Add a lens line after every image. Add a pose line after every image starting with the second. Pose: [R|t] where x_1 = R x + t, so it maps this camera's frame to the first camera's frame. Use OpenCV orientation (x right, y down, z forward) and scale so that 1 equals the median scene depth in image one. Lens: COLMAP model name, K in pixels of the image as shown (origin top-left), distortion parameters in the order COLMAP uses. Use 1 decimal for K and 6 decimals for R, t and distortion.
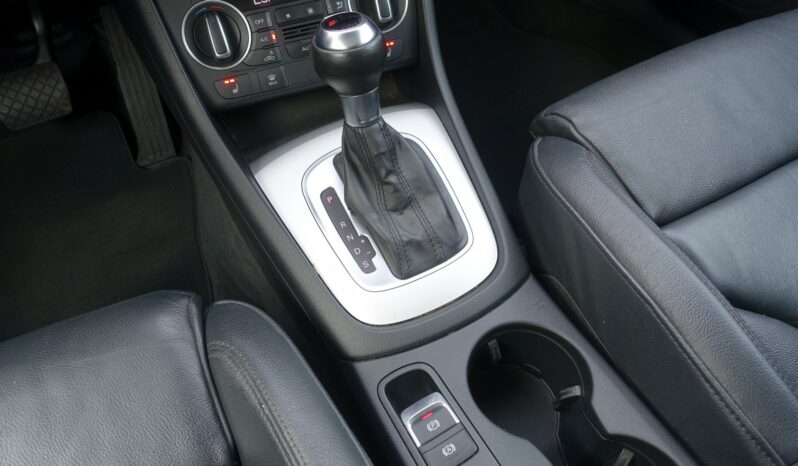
lens RADIAL K [[556.7, 0, 399.0], [0, 556.7, 233.0], [0, 0, 1]] dist [-0.005006, 0.000009]
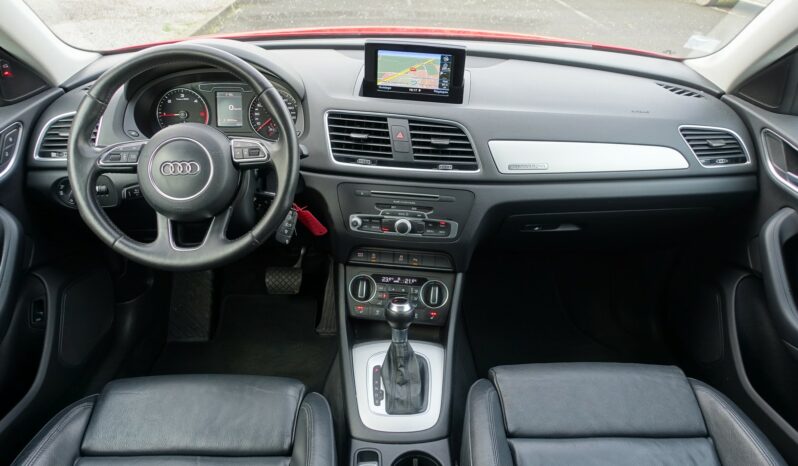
lens RADIAL K [[556.7, 0, 399.0], [0, 556.7, 233.0], [0, 0, 1]] dist [-0.005006, 0.000009]
pose [[0.894506, 0.254980, -0.367212, 0.614045], [-0.379875, 0.866579, -0.323629, 0.146784], [0.235699, 0.428983, 0.872020, -1.118679]]
